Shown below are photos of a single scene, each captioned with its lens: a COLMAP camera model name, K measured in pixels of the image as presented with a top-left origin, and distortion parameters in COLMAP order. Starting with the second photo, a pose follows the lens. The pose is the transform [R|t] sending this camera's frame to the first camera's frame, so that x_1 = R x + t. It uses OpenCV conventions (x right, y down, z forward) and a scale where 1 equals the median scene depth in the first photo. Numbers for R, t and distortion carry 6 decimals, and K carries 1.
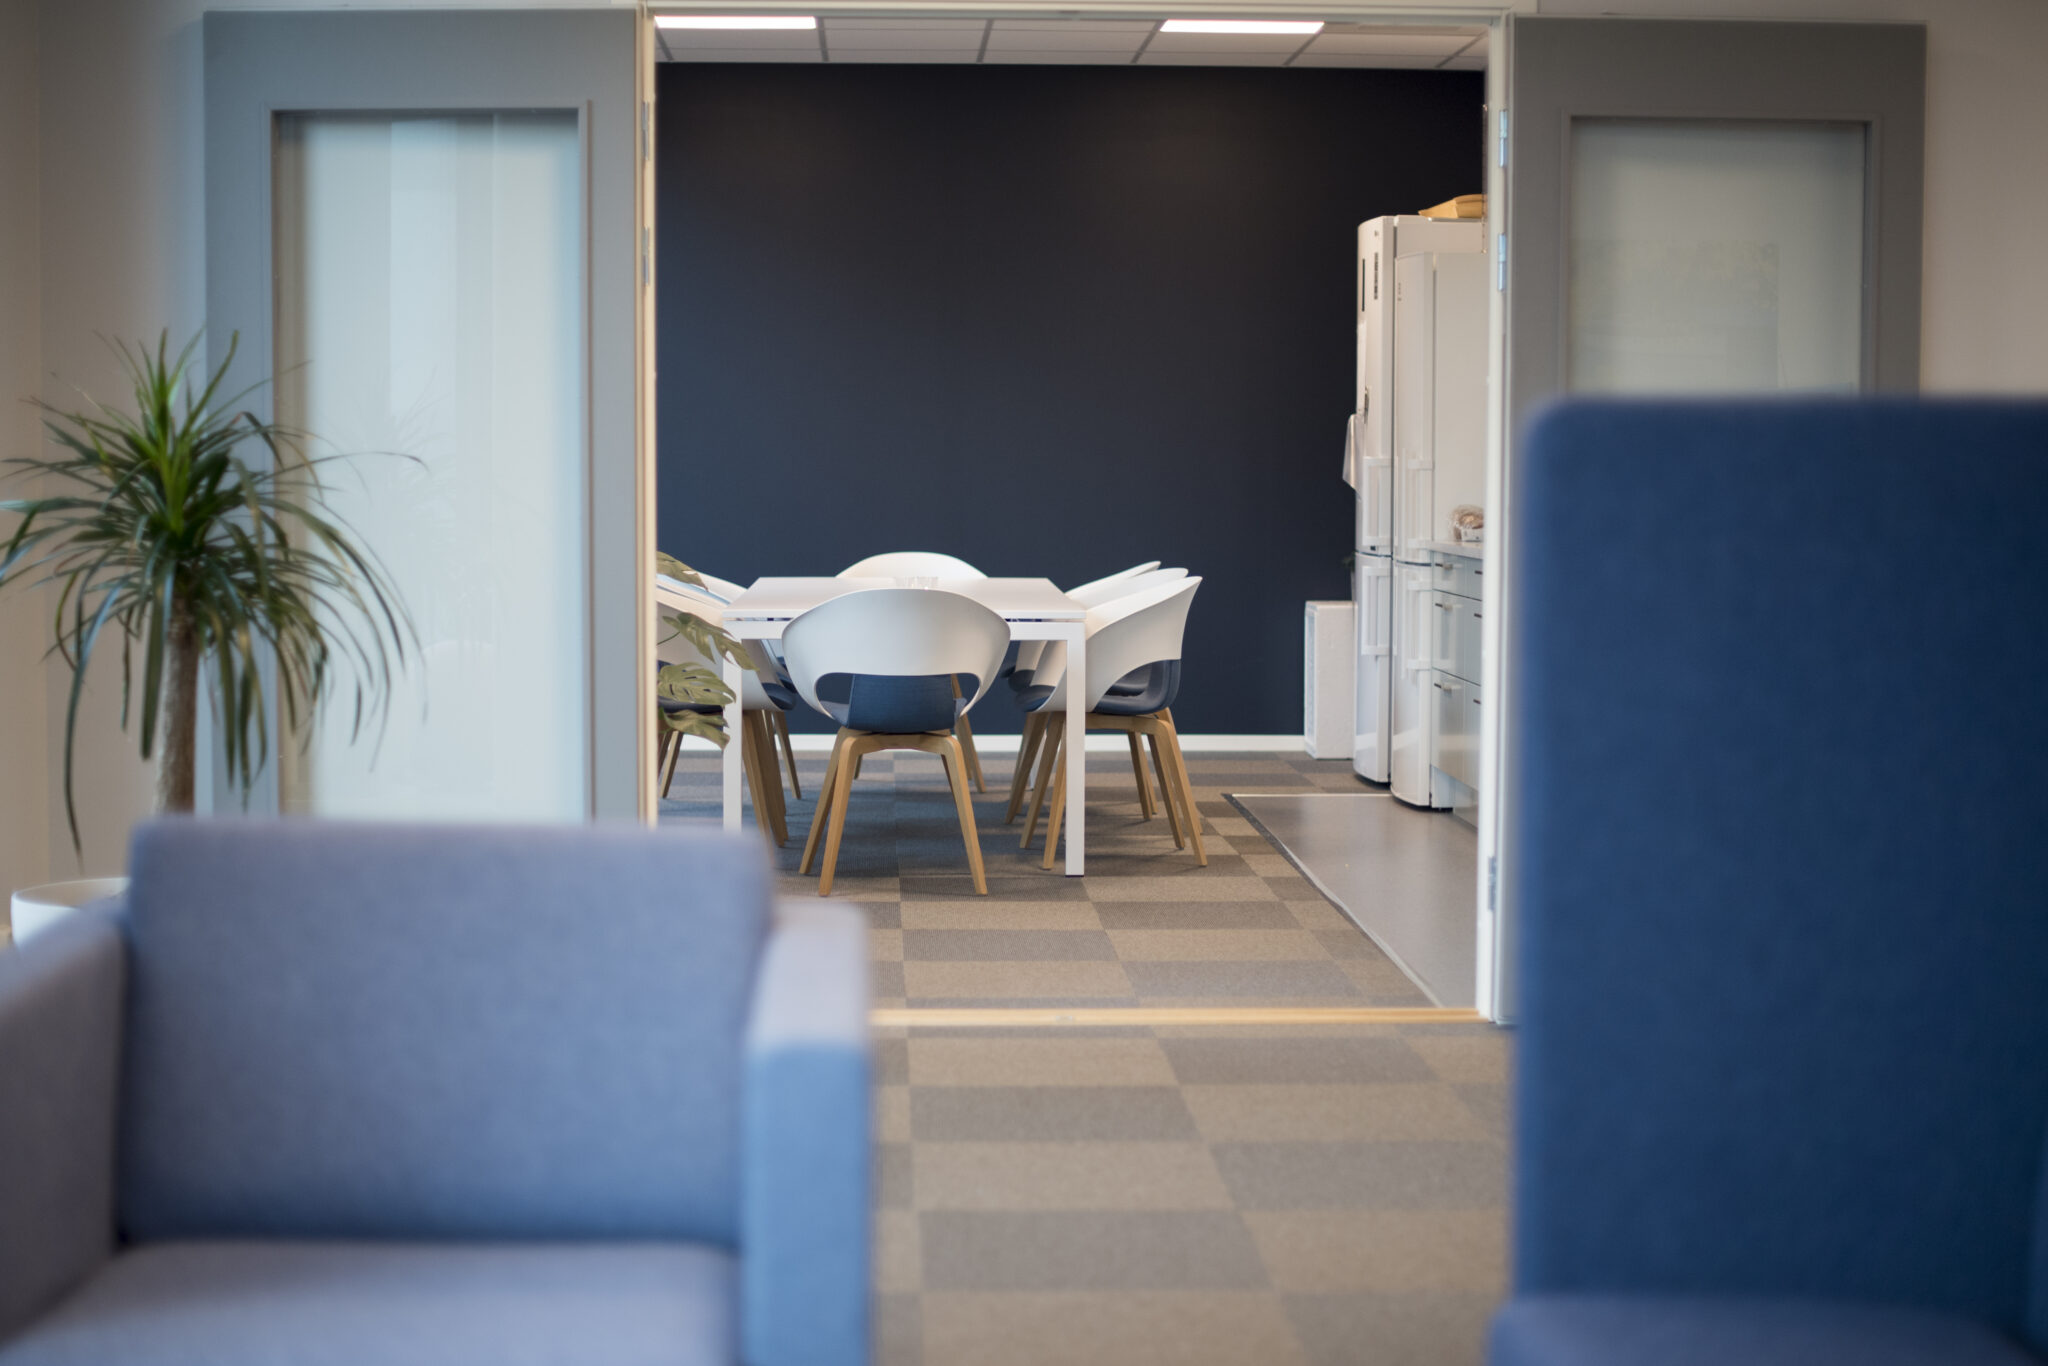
lens RADIAL K [[2907.1, 0, 1024.0], [0, 2907.1, 683.0], [0, 0, 1]] dist [-0.131115, 0.066695]
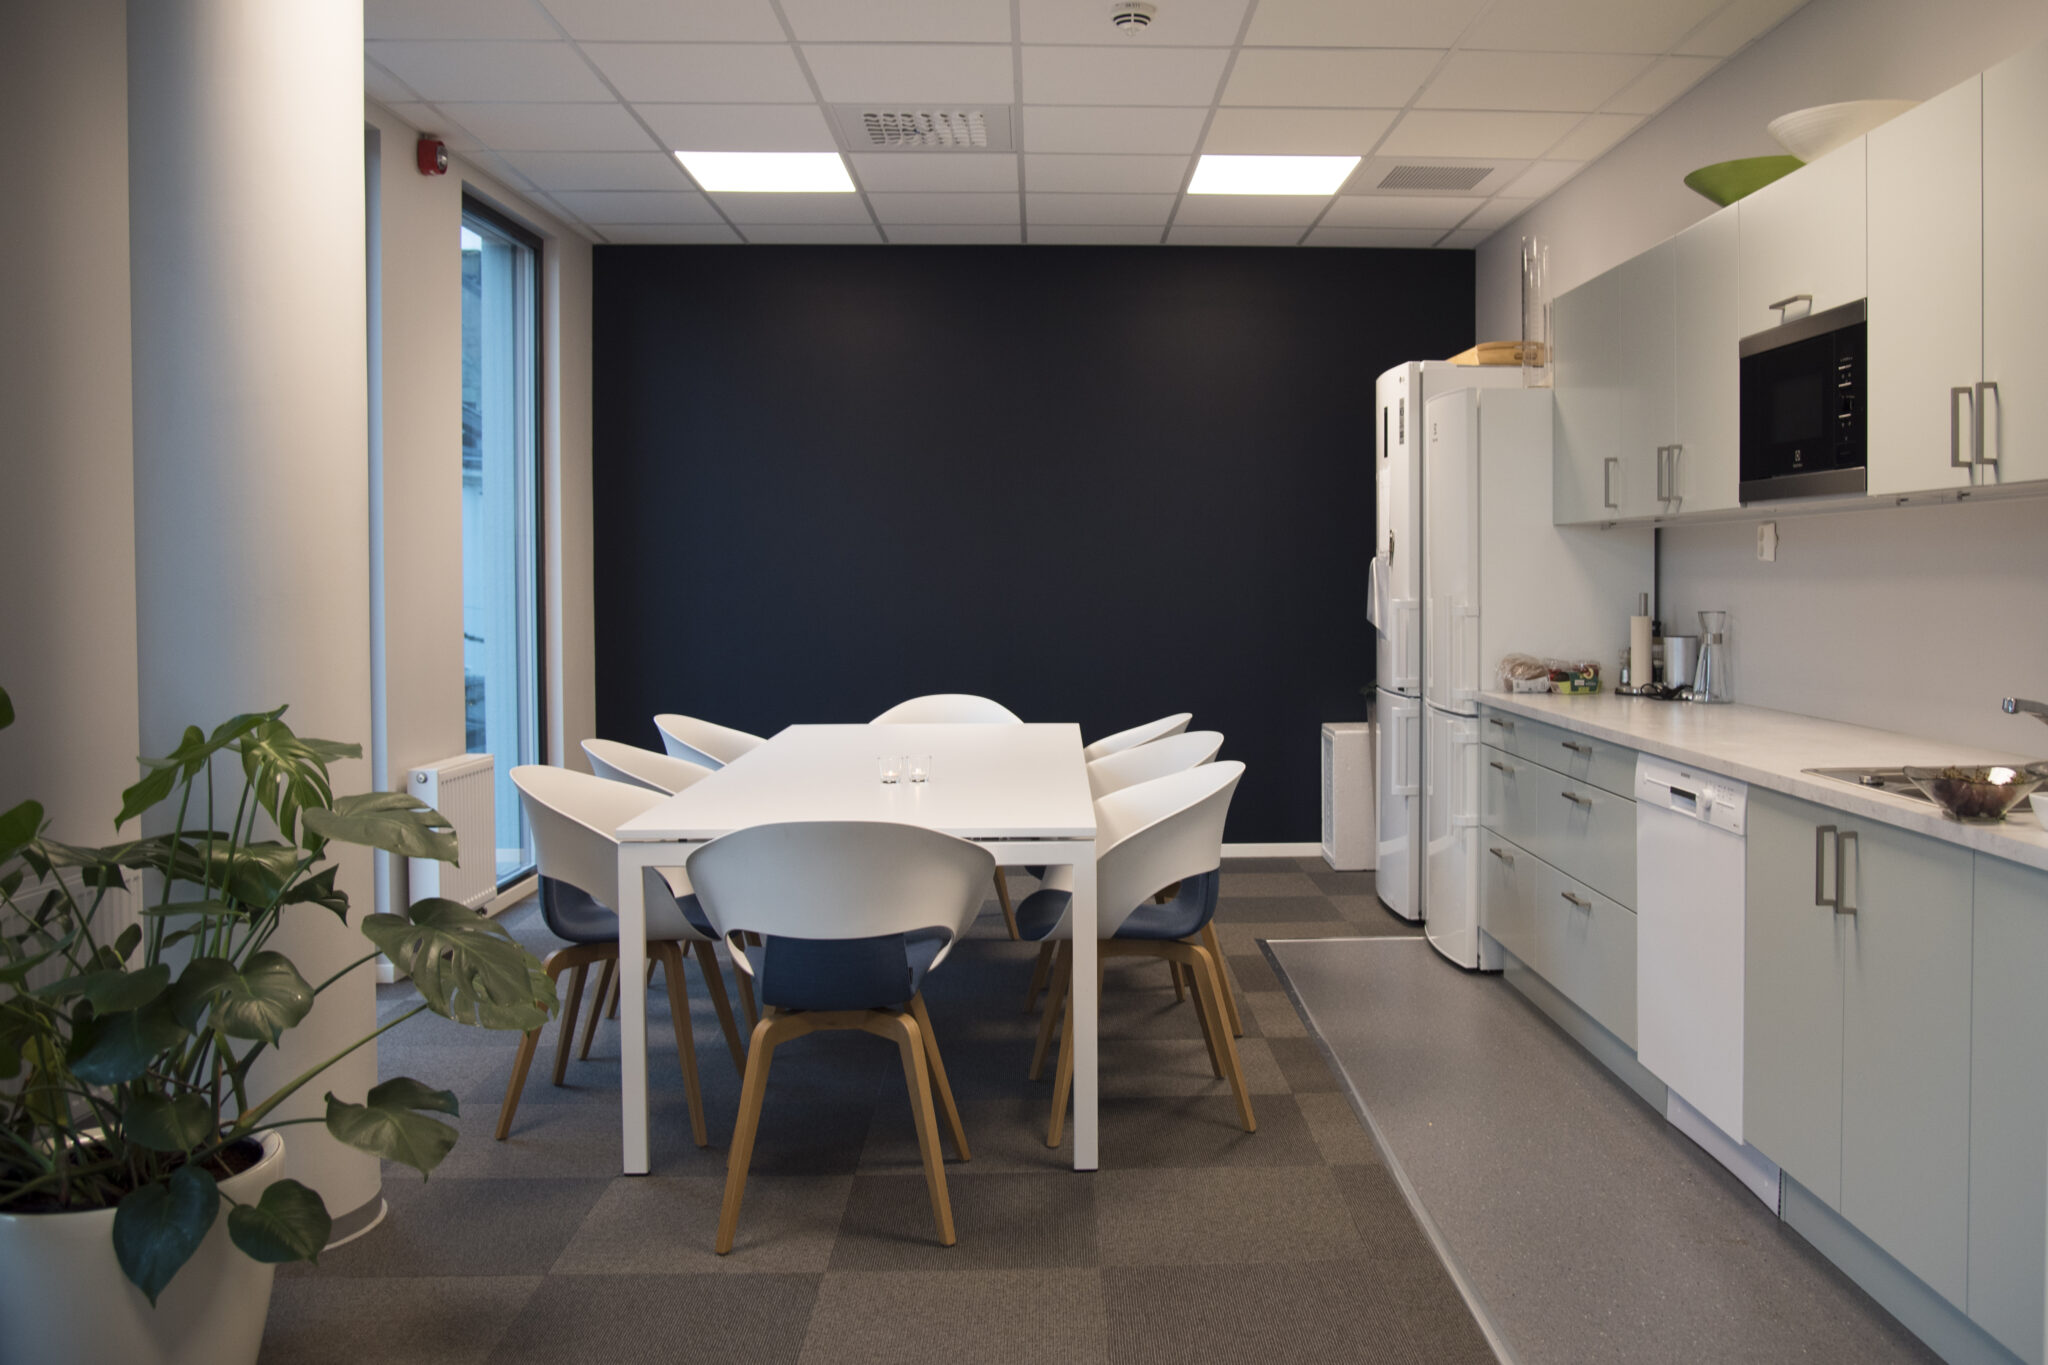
lens RADIAL K [[1582.0, 0, 1022.0], [0, 1582.0, 563.8], [0, 0, 1]] dist [-0.002278, -0.000786]
pose [[0.998410, -0.005593, -0.056084, 0.019579], [0.000977, 0.996633, -0.081984, -0.045704], [0.056354, 0.081799, 0.995054, 0.447051]]
